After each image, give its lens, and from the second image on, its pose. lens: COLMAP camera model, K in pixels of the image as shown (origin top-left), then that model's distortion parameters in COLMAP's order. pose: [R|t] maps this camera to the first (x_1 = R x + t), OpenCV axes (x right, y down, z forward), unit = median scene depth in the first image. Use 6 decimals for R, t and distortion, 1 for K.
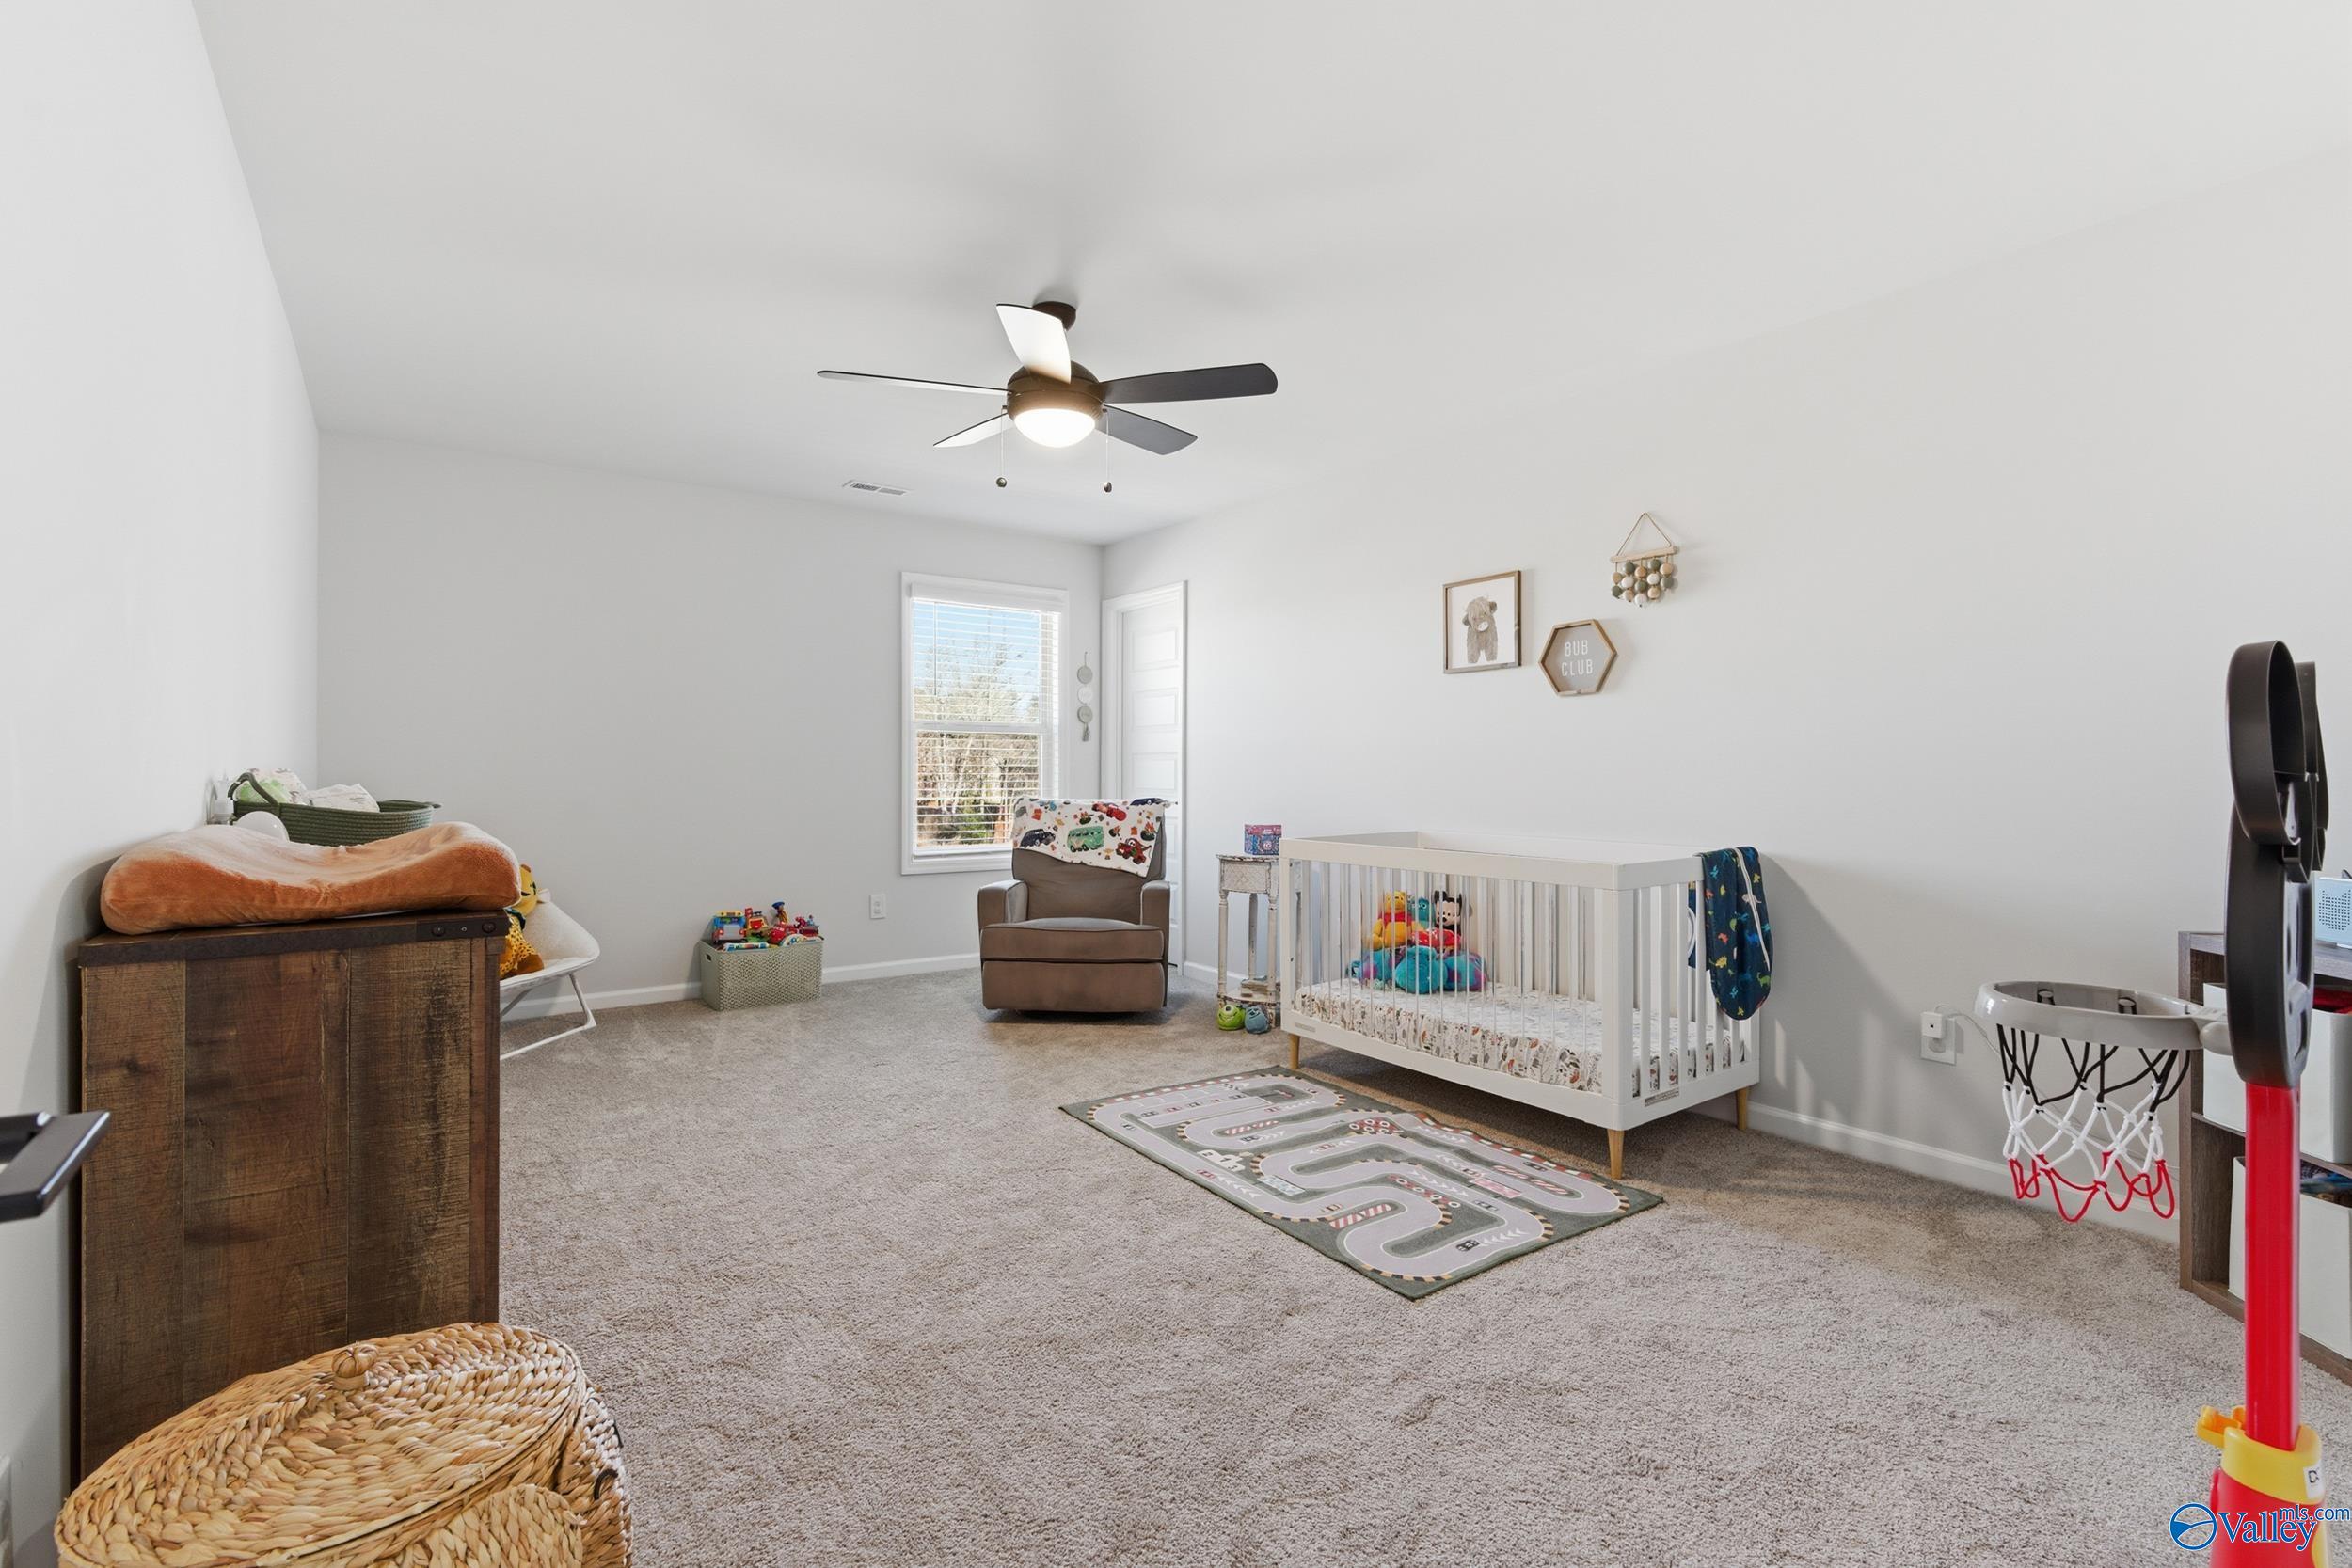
lens RADIAL K [[1068.6, 0, 1180.0], [0, 1068.6, 768.1], [0, 0, 1]] dist [-0.001174, 0.003850]
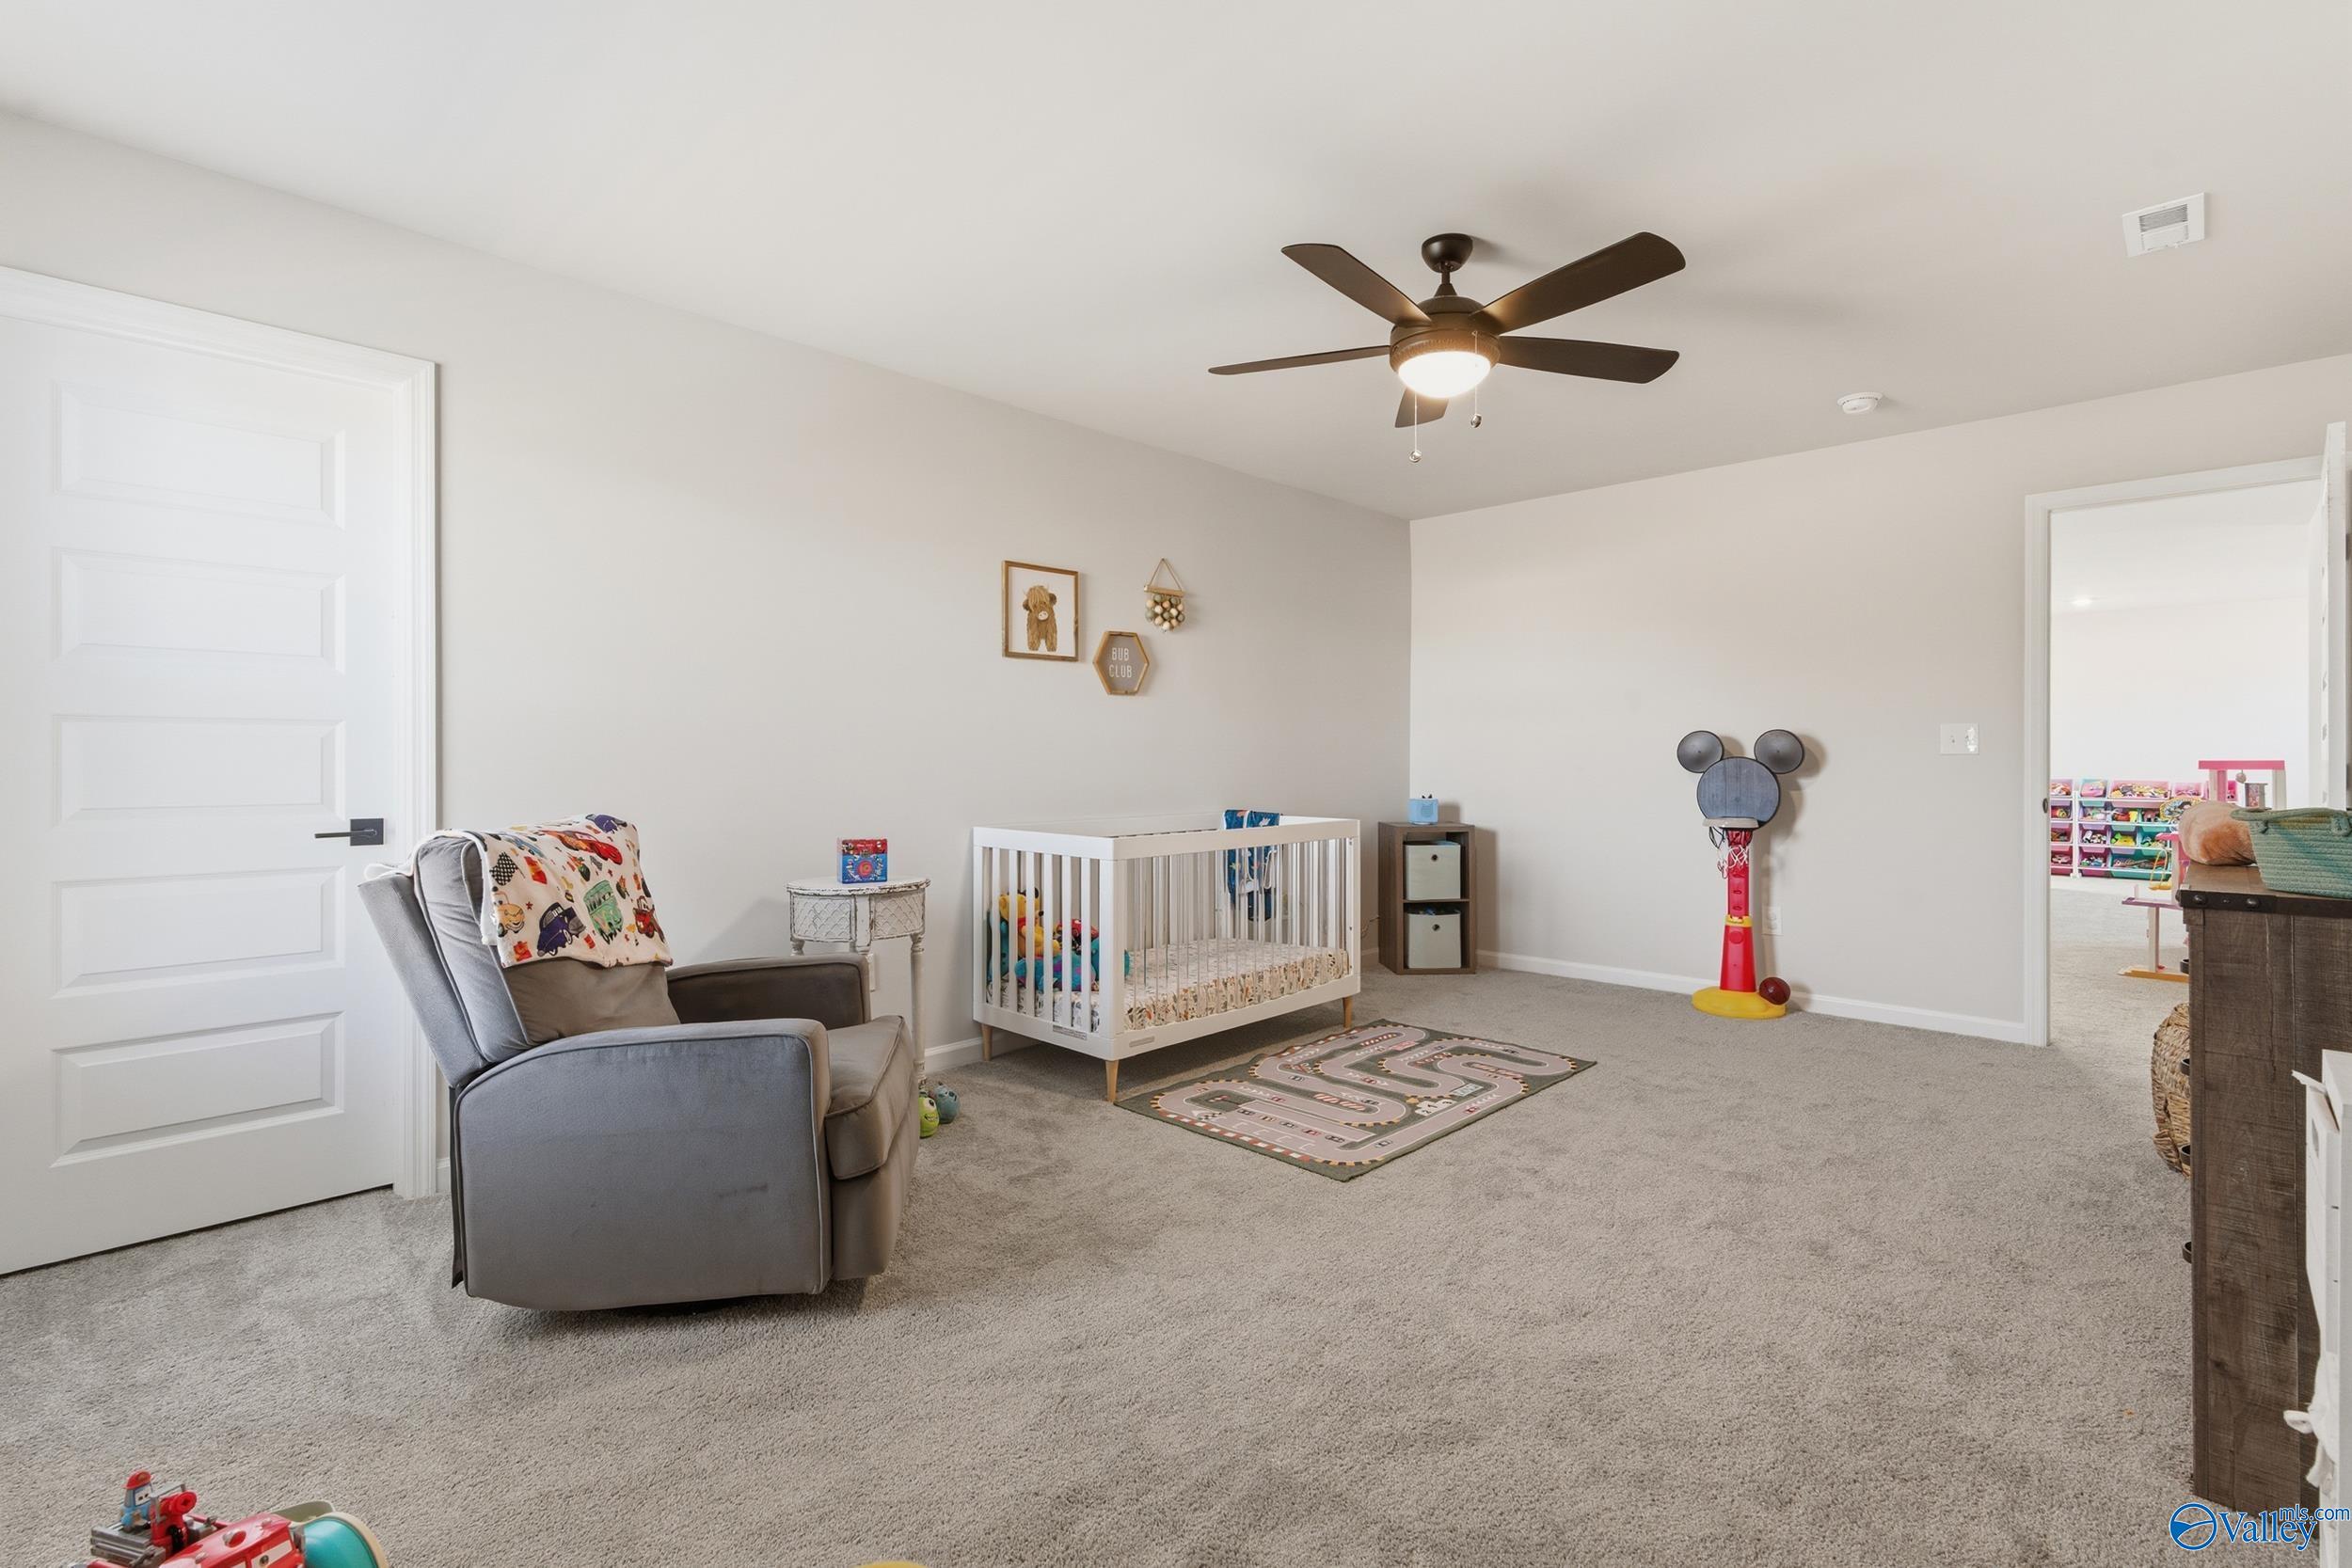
lens RADIAL K [[1068.6, 0, 1181.2], [0, 1068.6, 777.4], [0, 0, 1]] dist [-0.001174, 0.003850]
pose [[-0.180132, -0.013296, 0.983553, -0.790854], [0.005147, 0.999882, 0.014459, 0.005219], [-0.983629, 0.007666, -0.180043, 1.149701]]
